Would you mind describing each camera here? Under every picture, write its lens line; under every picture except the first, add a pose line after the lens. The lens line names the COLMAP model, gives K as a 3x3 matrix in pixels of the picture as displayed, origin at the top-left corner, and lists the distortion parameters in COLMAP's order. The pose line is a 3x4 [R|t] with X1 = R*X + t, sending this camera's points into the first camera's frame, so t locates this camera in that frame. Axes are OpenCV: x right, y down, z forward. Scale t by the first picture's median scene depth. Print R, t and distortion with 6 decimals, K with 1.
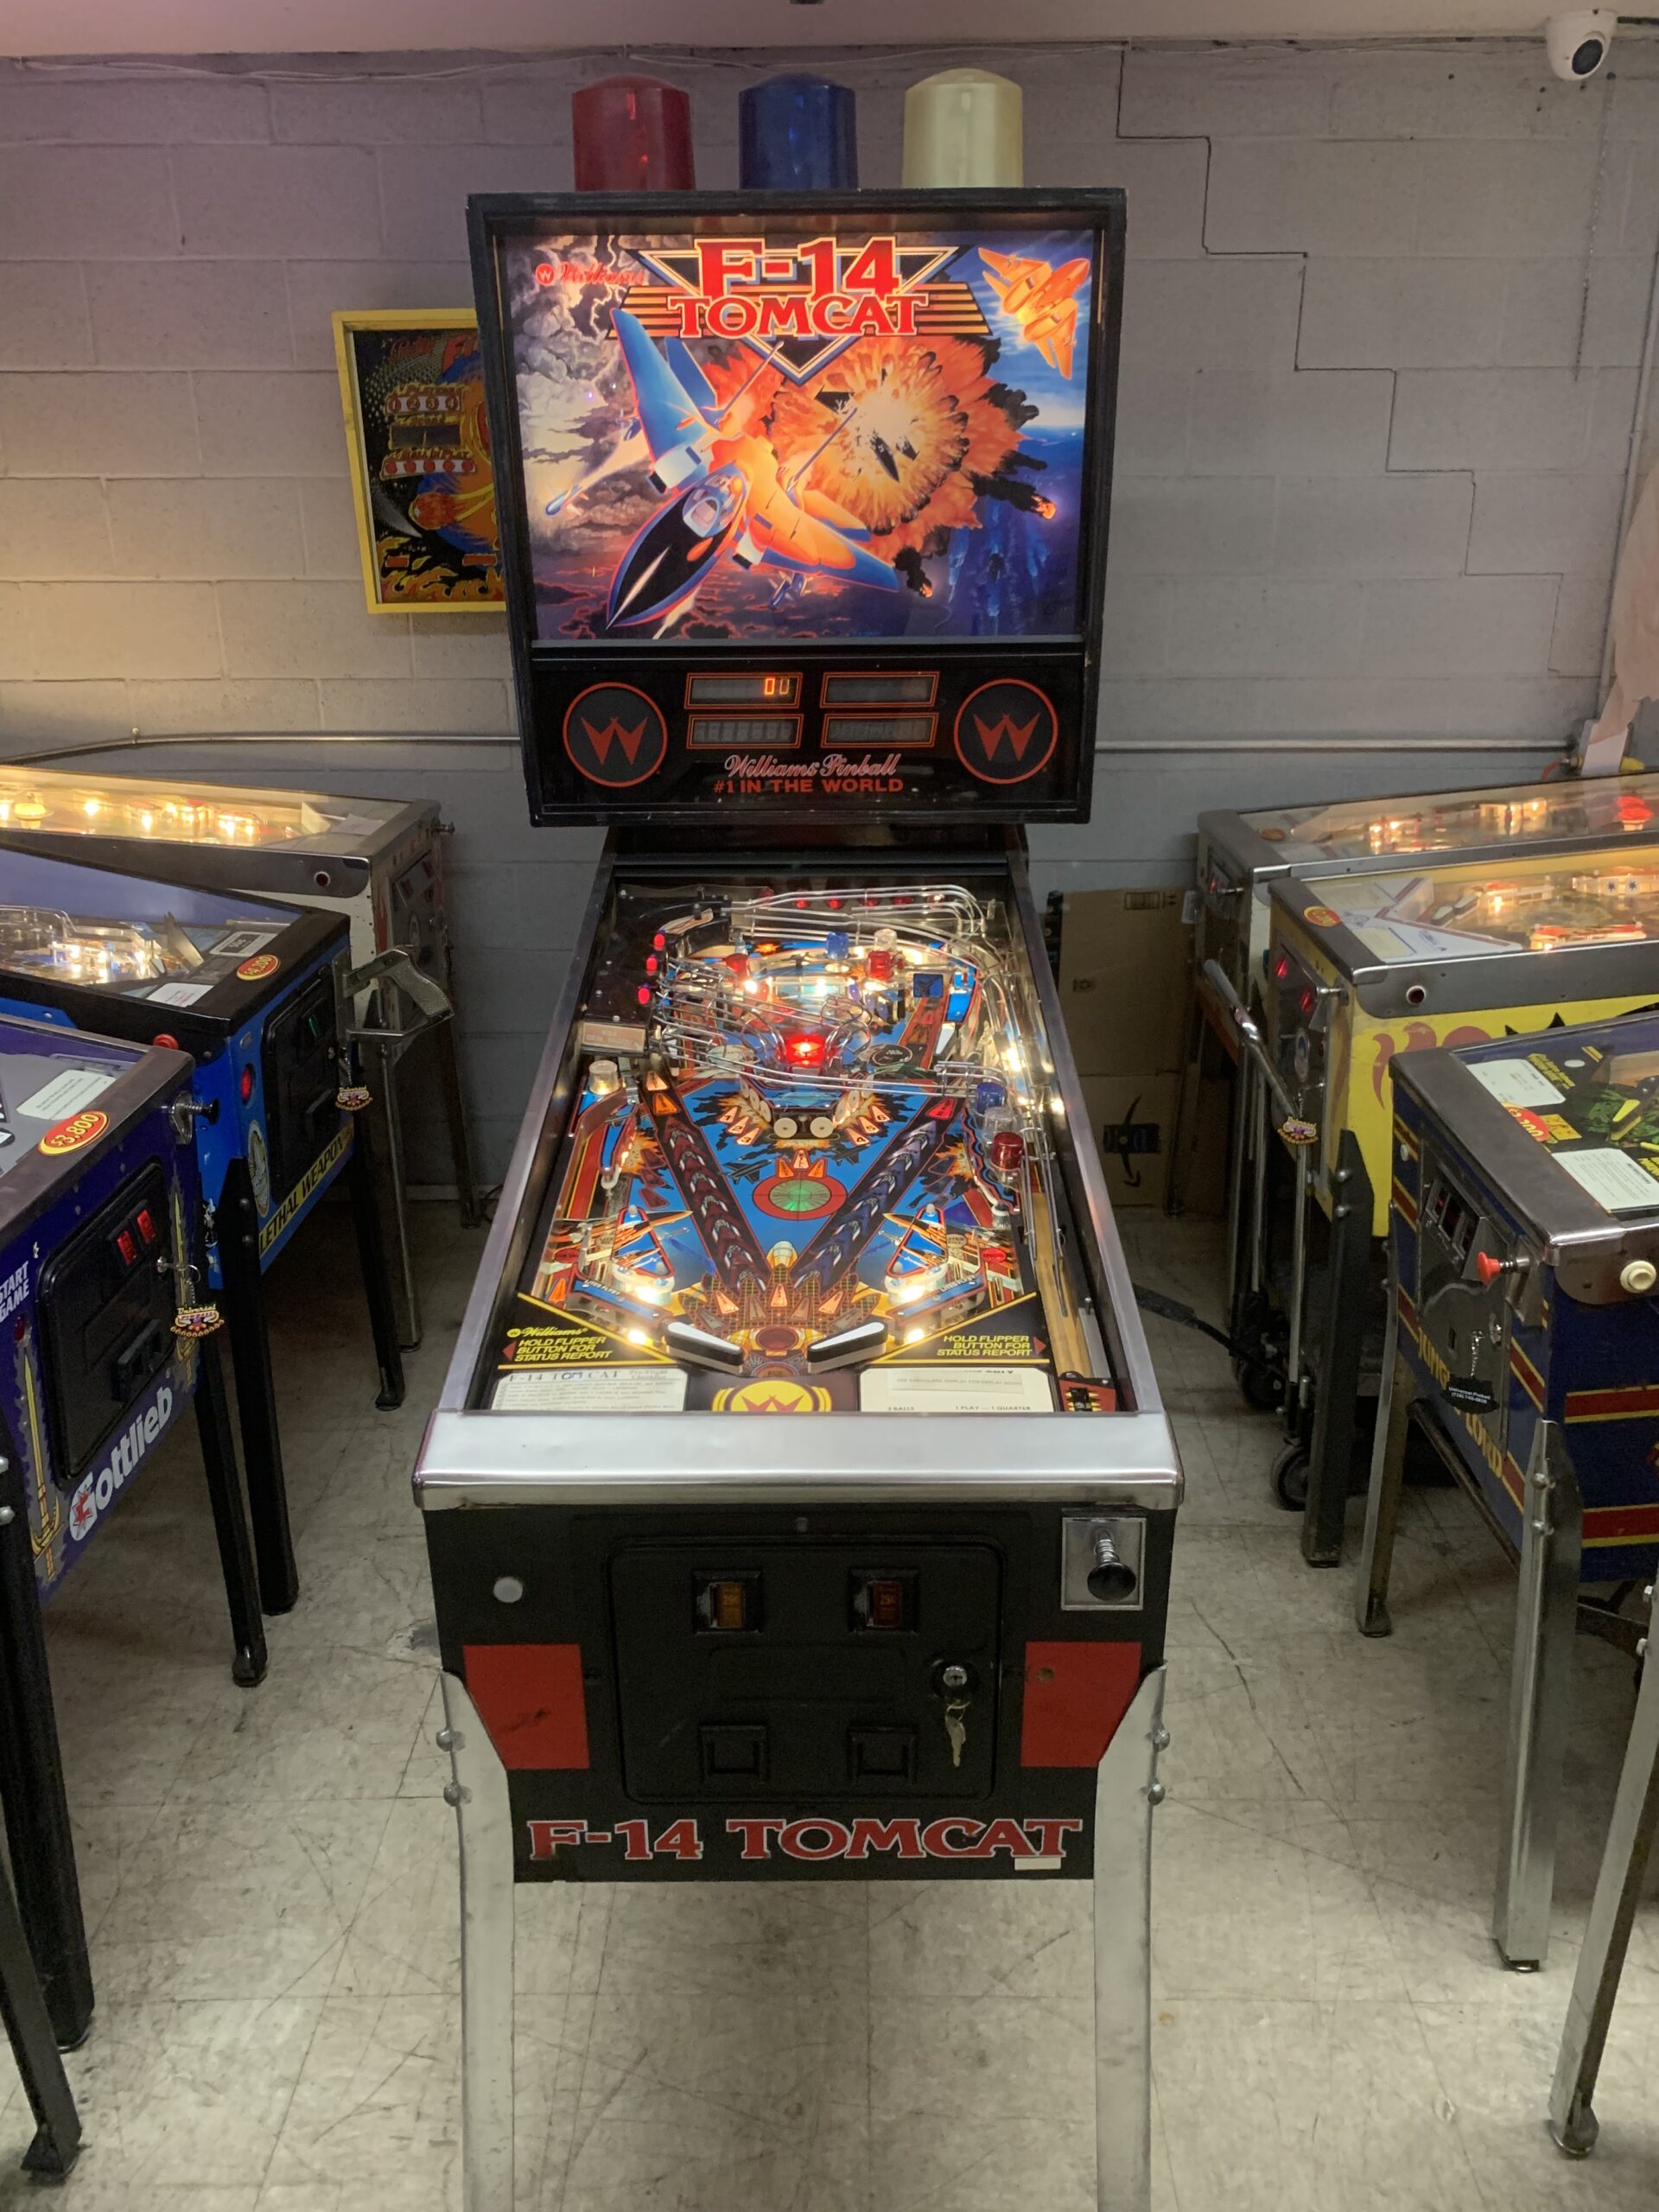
lens RADIAL K [[1712.6, 0, 833.9], [0, 1712.6, 1100.7], [0, 0, 1]] dist [0.033255, -0.051403]
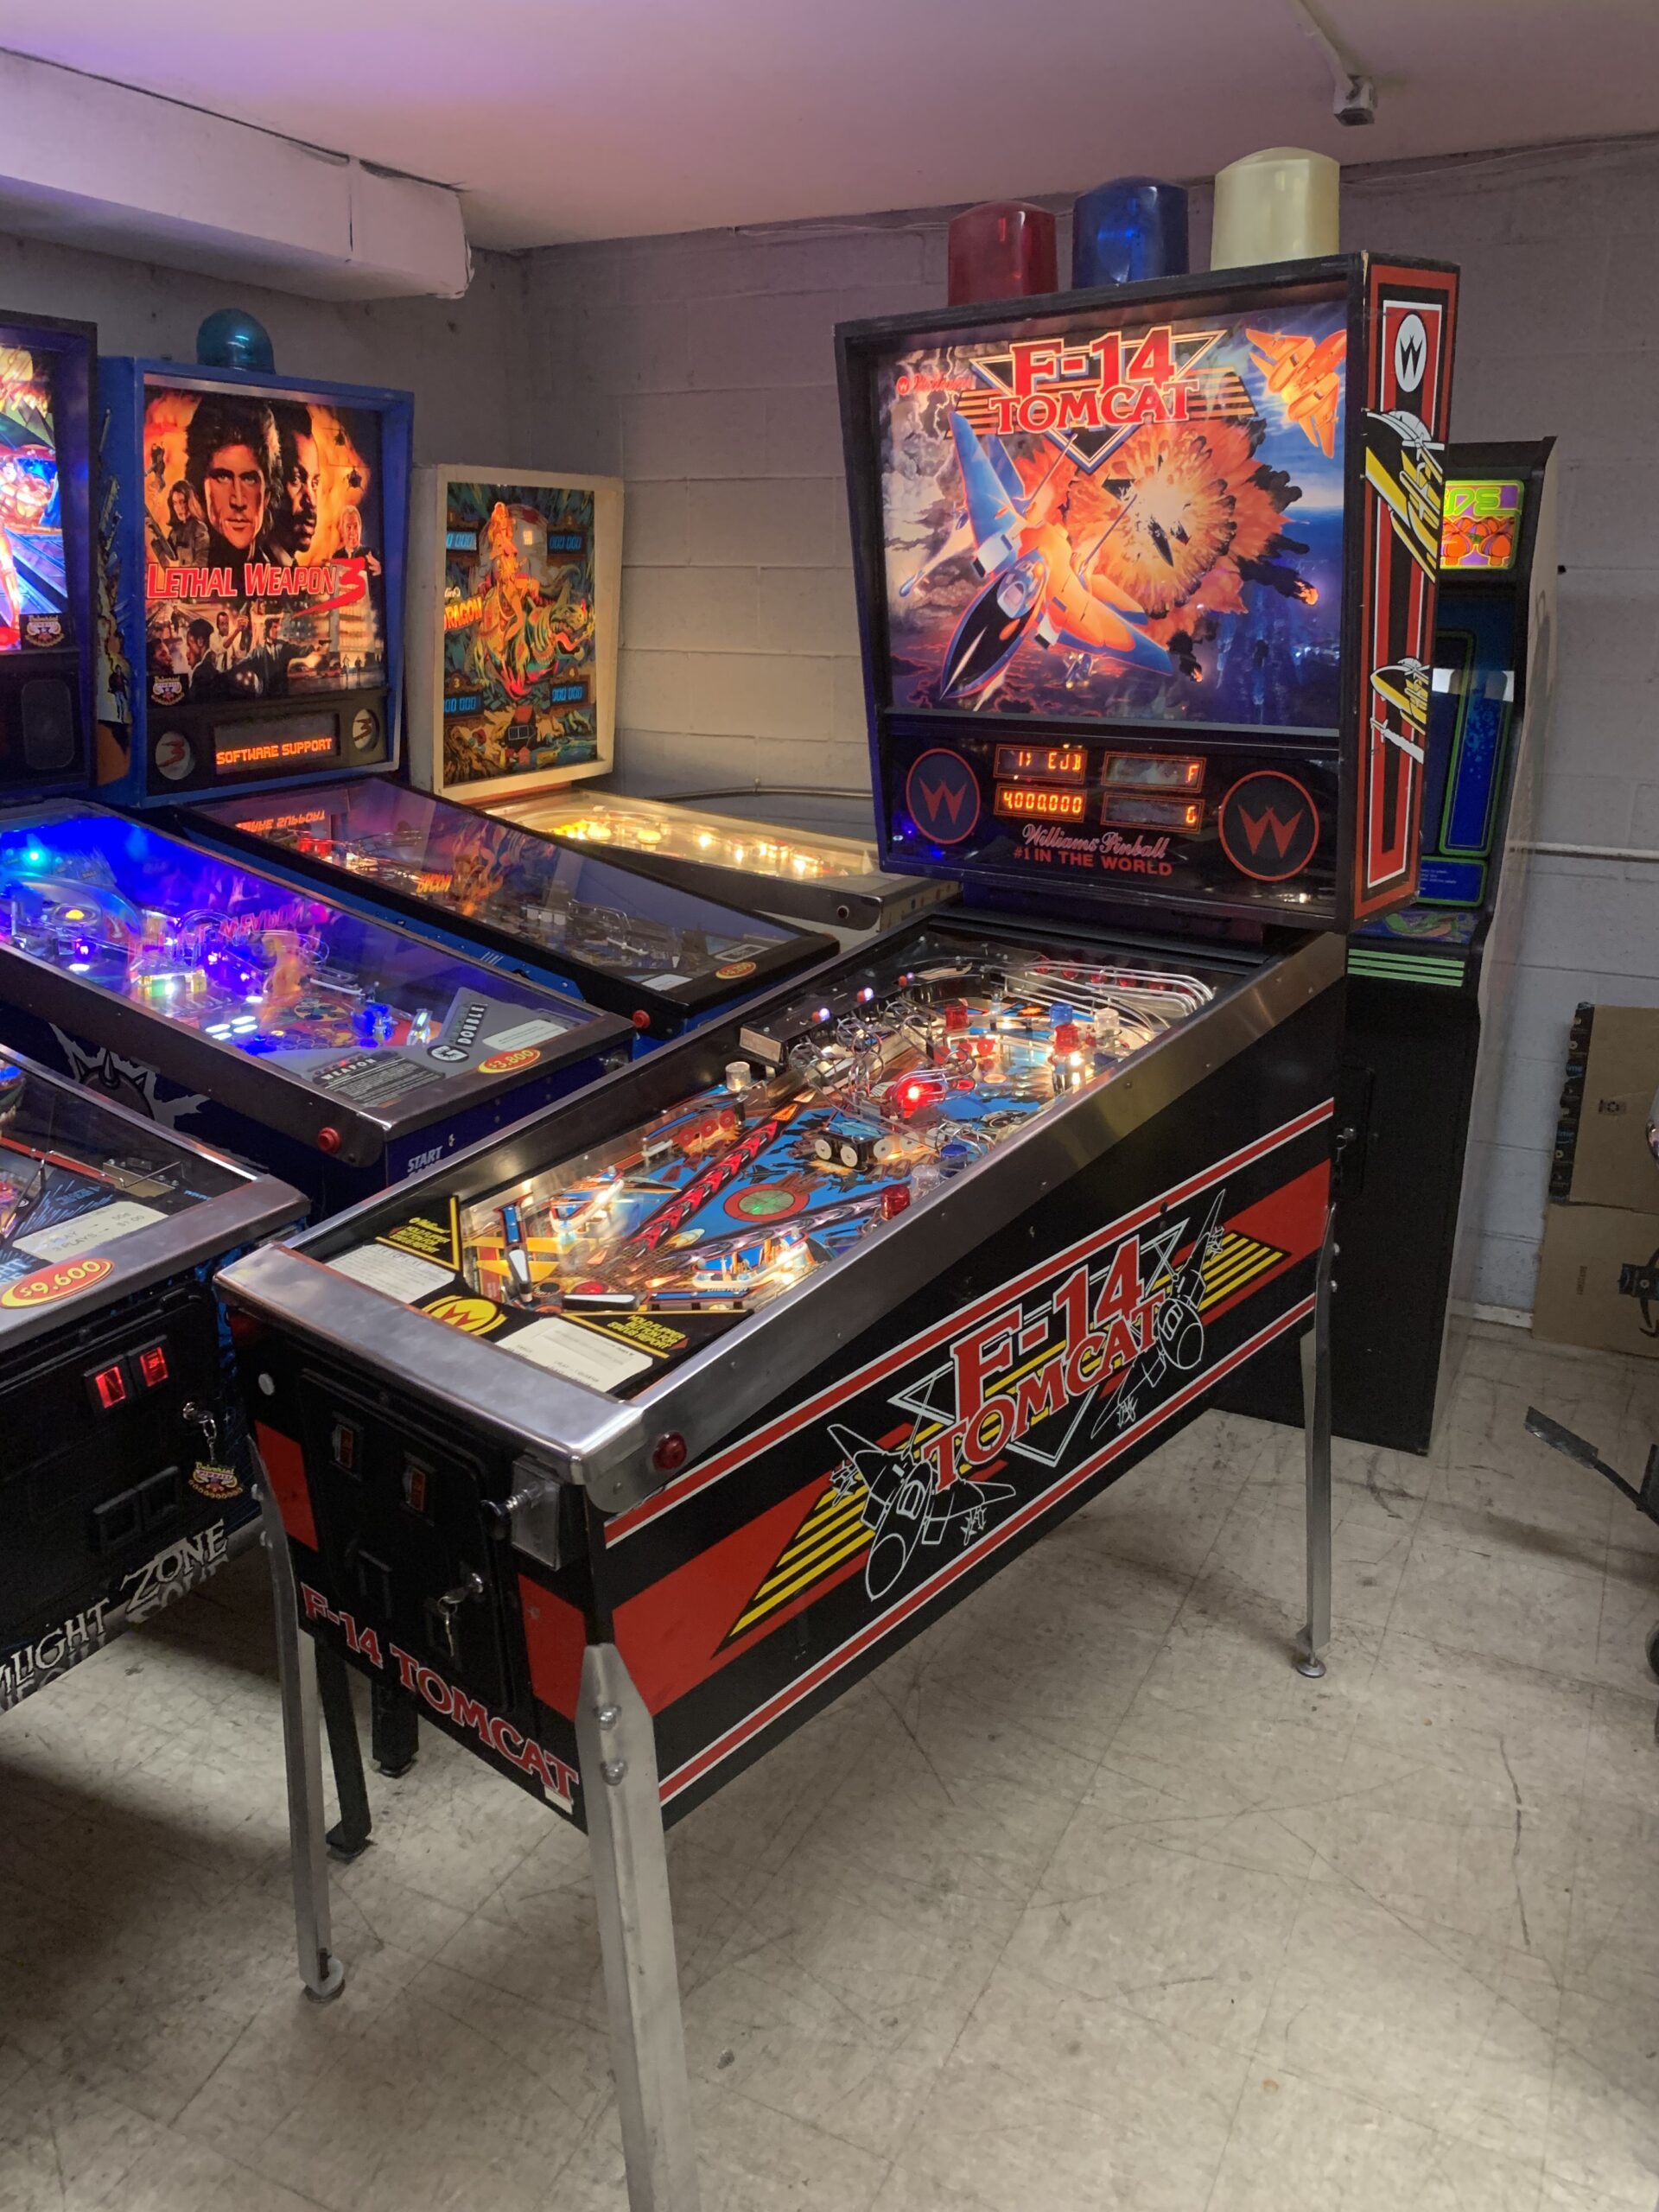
lens RADIAL K [[1712.6, 0, 833.3], [0, 1712.6, 1118.5], [0, 0, 1]] dist [0.033255, -0.051403]
pose [[0.738428, 0.208216, -0.641381, 0.615200], [-0.235774, 0.970824, 0.043717, -0.047242], [0.631771, 0.118939, 0.765976, 0.153709]]
